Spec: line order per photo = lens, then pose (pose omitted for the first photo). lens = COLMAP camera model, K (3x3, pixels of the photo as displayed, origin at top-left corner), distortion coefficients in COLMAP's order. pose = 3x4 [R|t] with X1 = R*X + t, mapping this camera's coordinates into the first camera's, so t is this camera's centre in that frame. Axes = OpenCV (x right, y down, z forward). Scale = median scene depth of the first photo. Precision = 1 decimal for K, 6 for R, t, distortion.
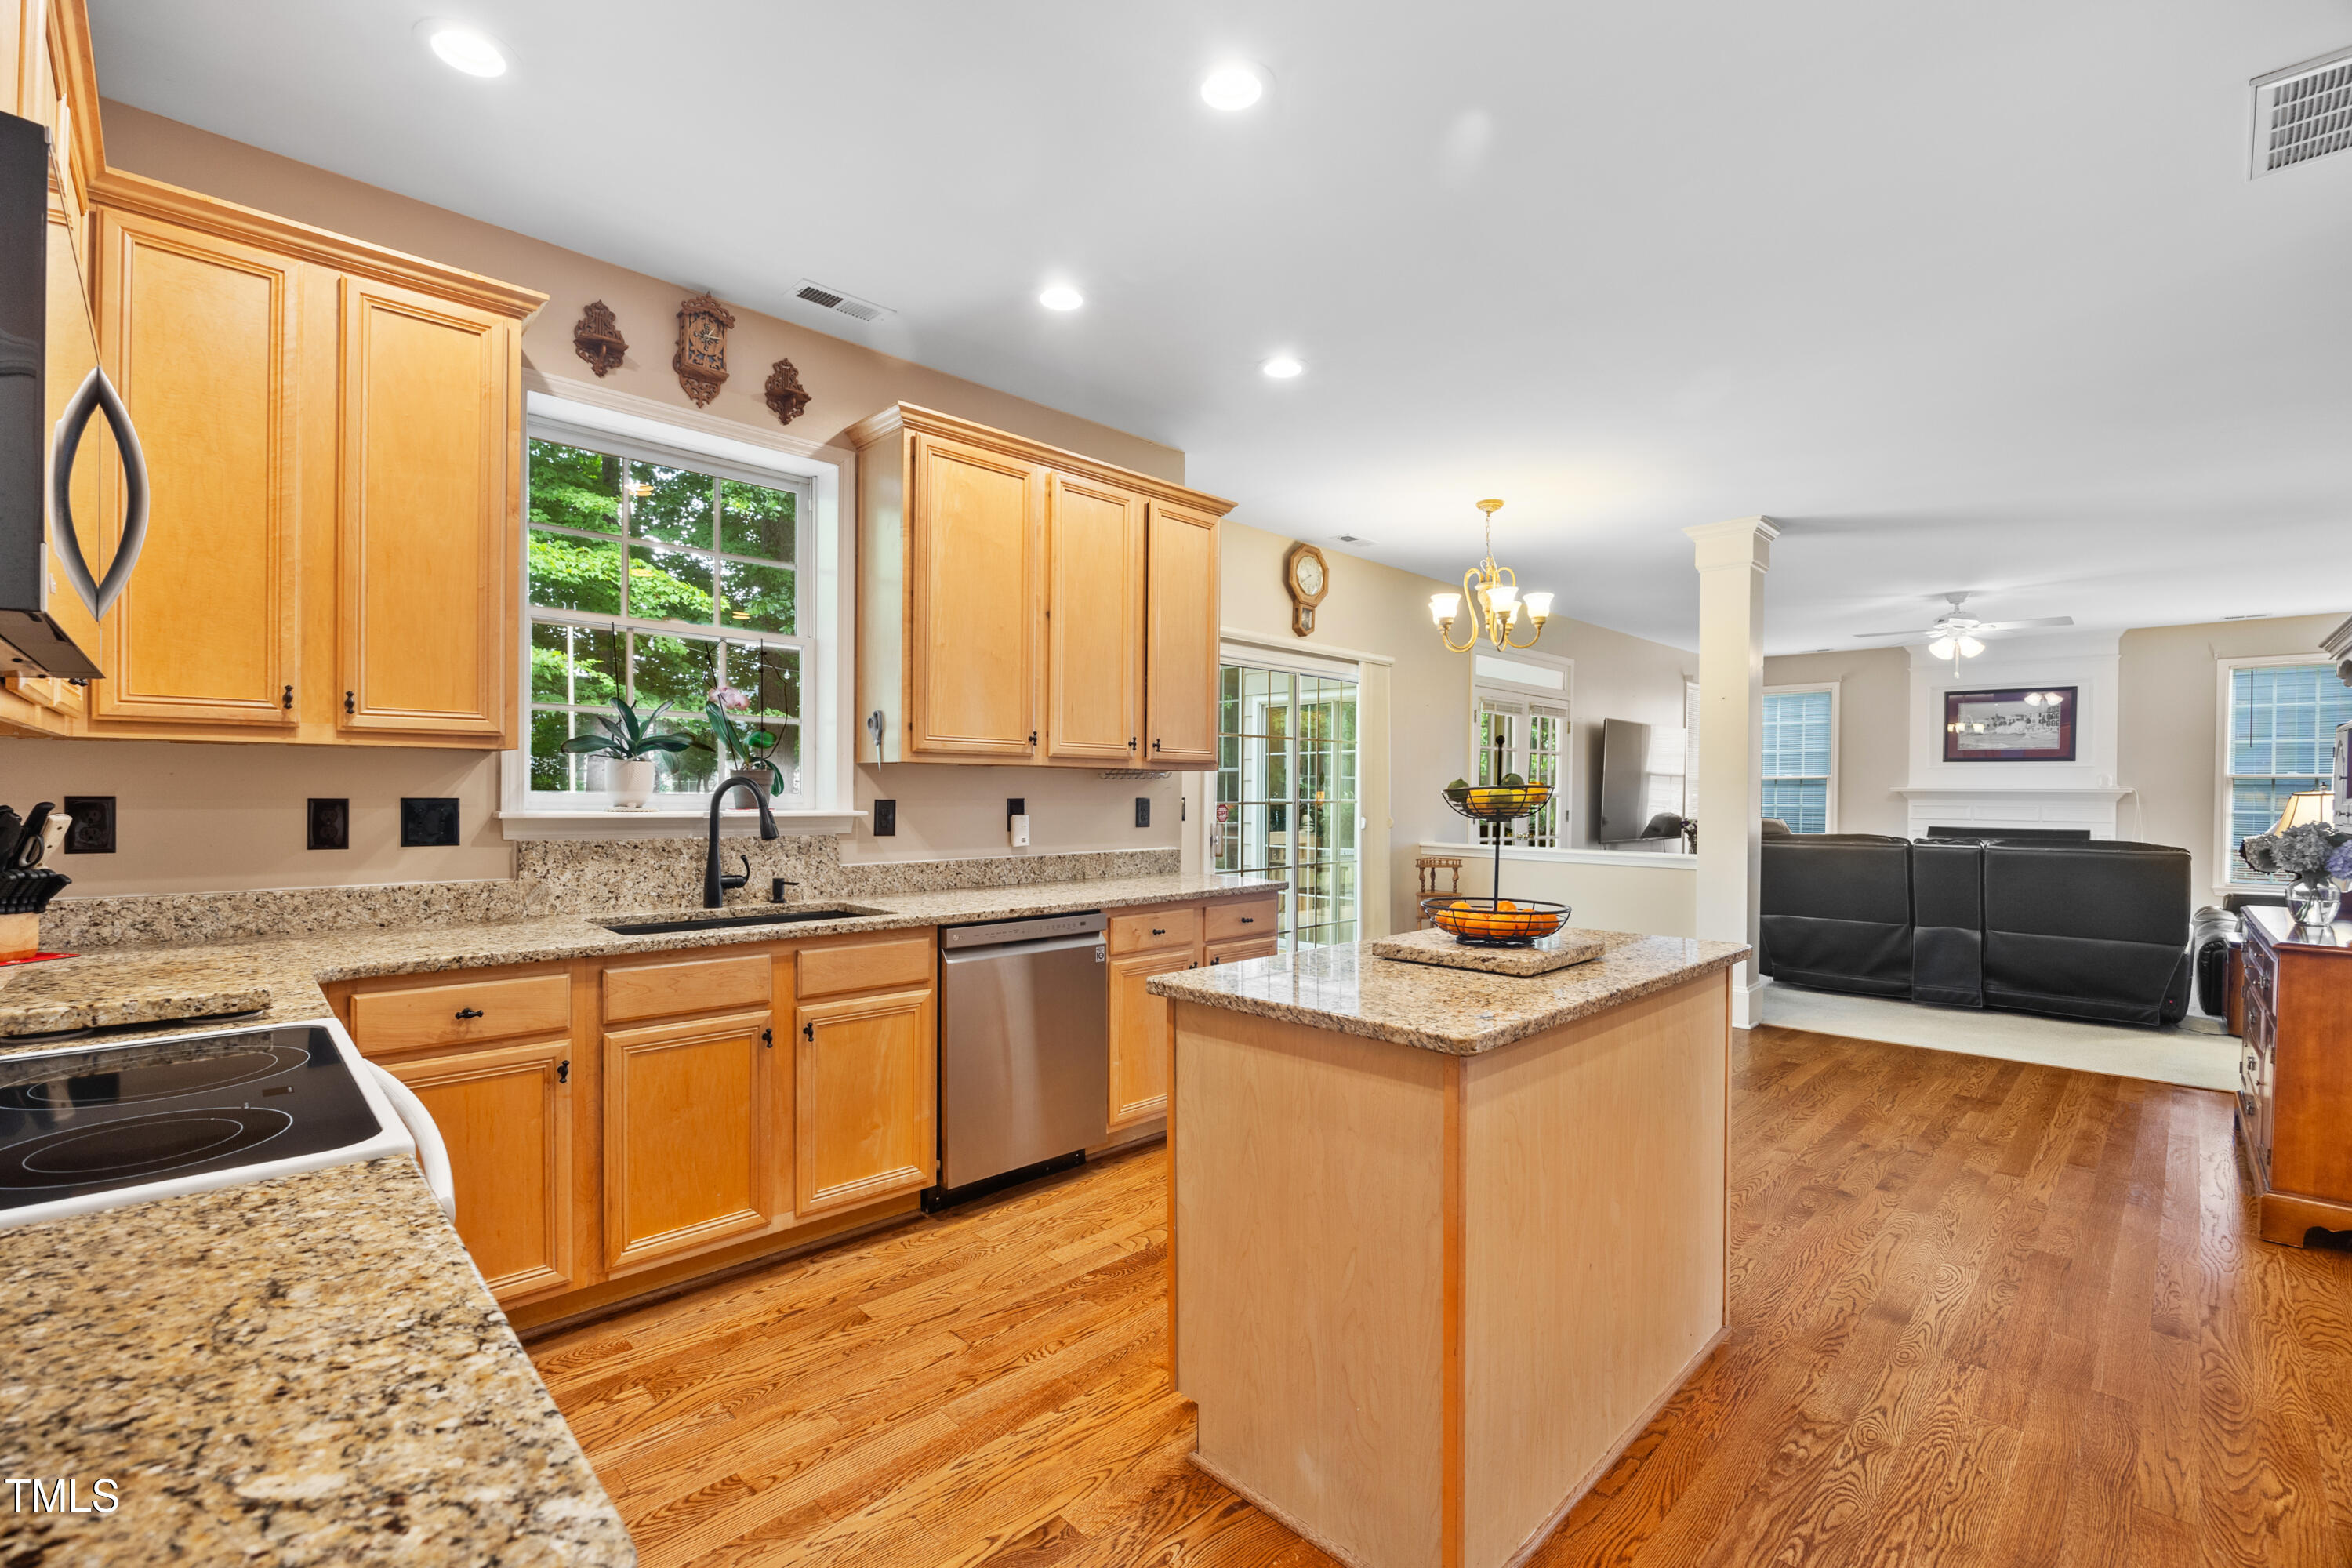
lens RADIAL K [[1013.9, 0, 1169.0], [0, 1013.9, 790.6], [0, 0, 1]] dist [0.000885, 0.000546]
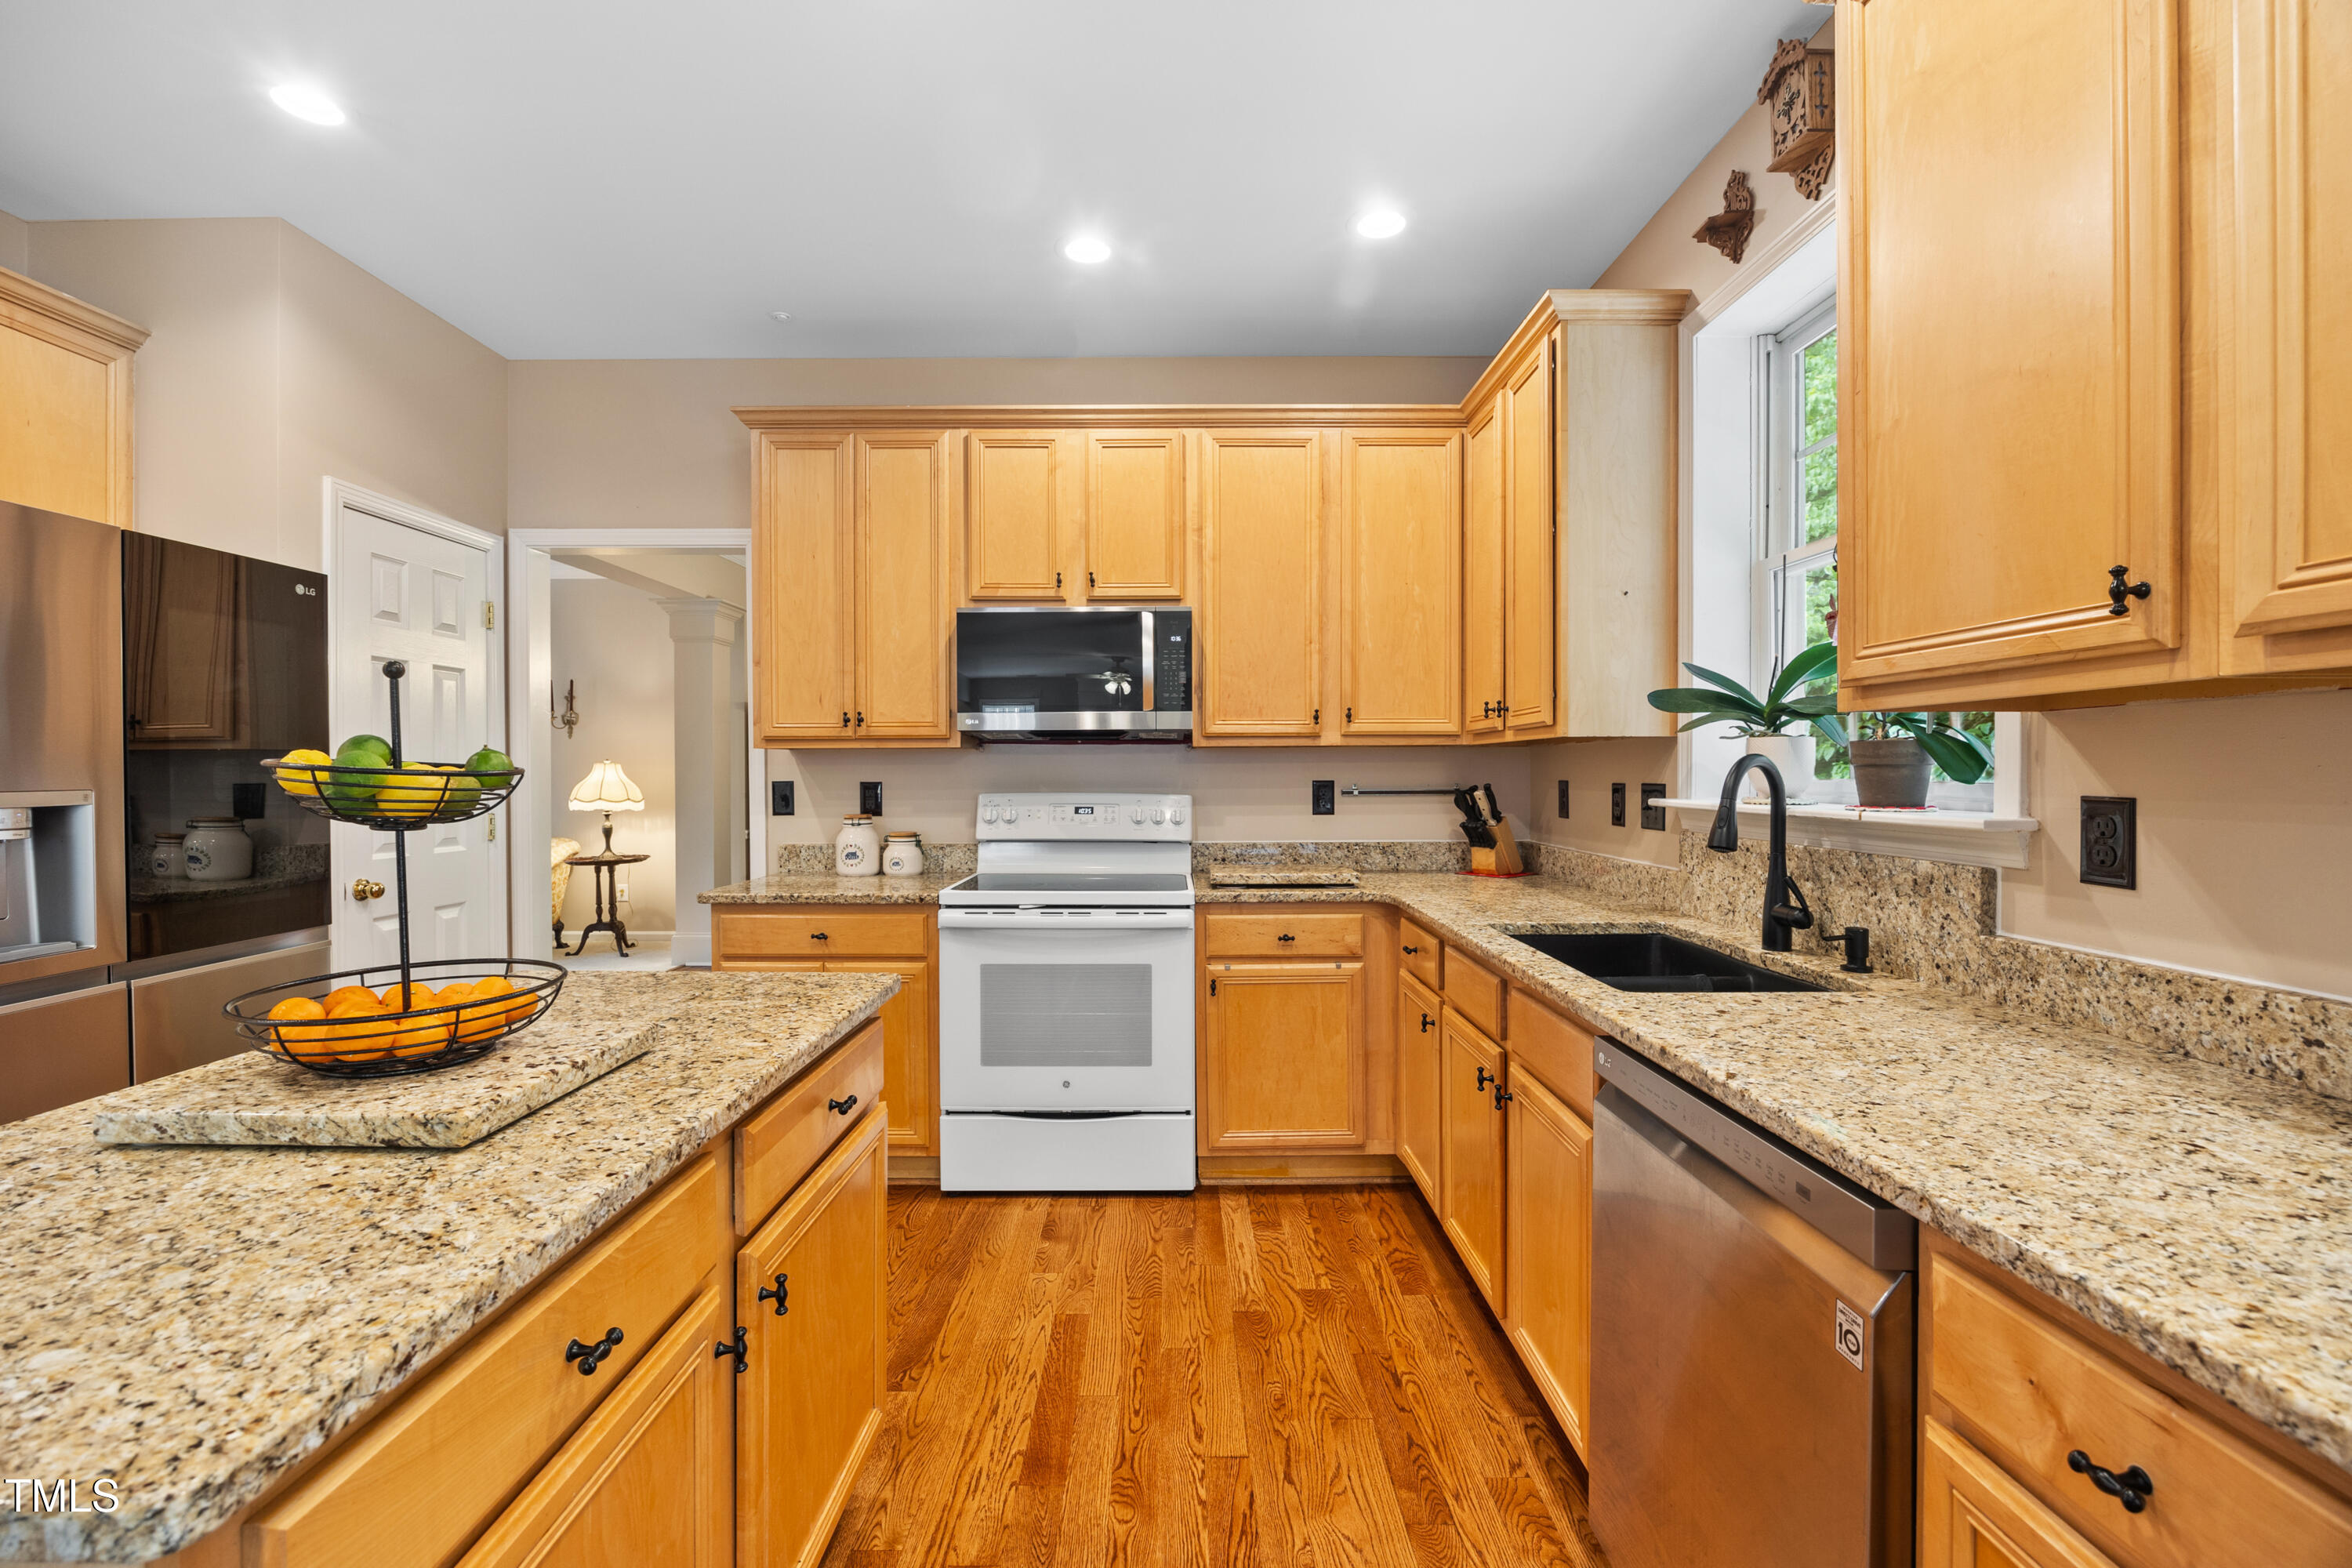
lens RADIAL K [[1039.7, 0, 1176.0], [0, 1039.7, 784.0], [0, 0, 1]] dist [-0.000152, -0.000019]
pose [[-0.695818, 0.001260, -0.718217, 0.348789], [-0.005632, 0.999958, 0.007210, 0.004402], [0.718196, 0.009062, -0.695782, 1.321252]]
